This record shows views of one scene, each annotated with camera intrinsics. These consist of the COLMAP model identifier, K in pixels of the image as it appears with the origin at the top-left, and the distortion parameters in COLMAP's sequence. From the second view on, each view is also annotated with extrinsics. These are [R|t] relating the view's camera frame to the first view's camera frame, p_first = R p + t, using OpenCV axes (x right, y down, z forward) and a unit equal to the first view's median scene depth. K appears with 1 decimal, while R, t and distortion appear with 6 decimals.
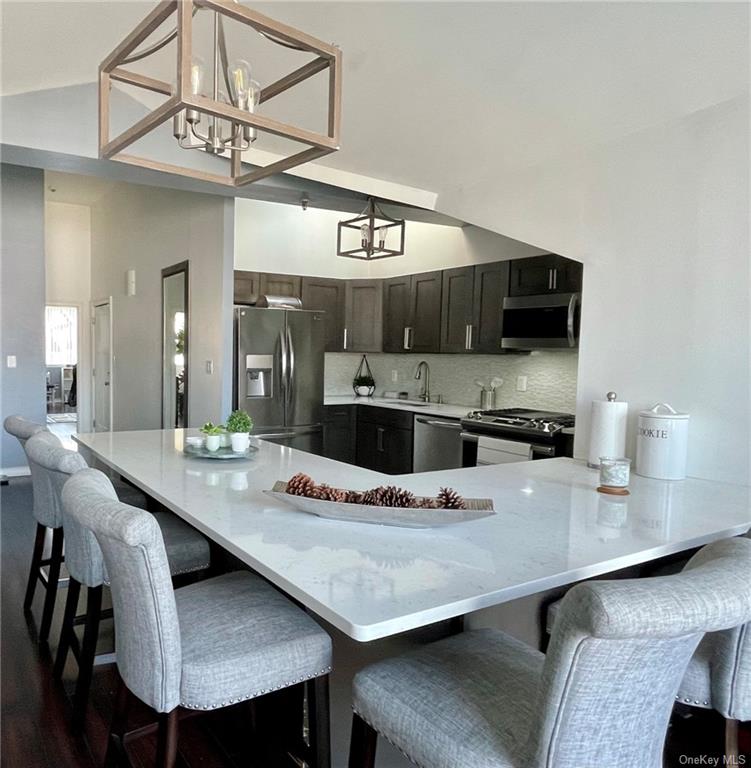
lens RADIAL K [[718.2, 0, 375.5], [0, 718.2, 384.0], [0, 0, 1]] dist [-0.000051, -0.000931]
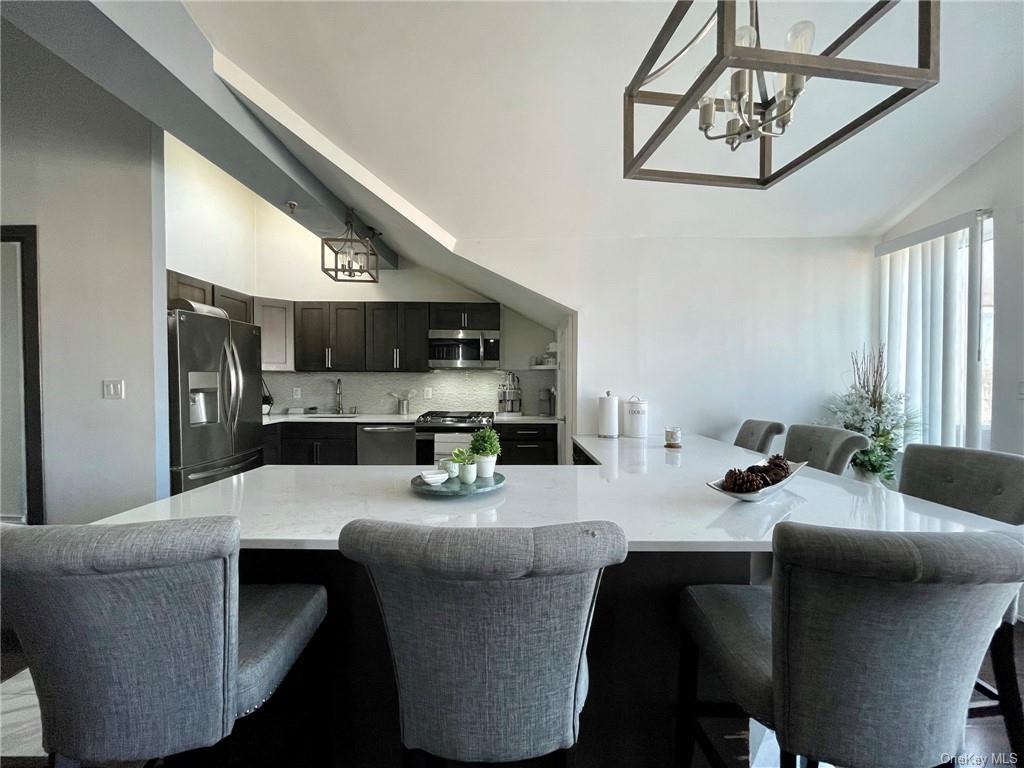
lens RADIAL K [[404.7, 0, 512.0], [0, 404.7, 384.0], [0, 0, 1]] dist [0.000370, -0.000336]
pose [[0.483856, -0.023133, 0.874842, -0.393598], [0.049878, 0.998755, -0.001177, -0.009357], [-0.873725, 0.044205, 0.484407, 0.481367]]
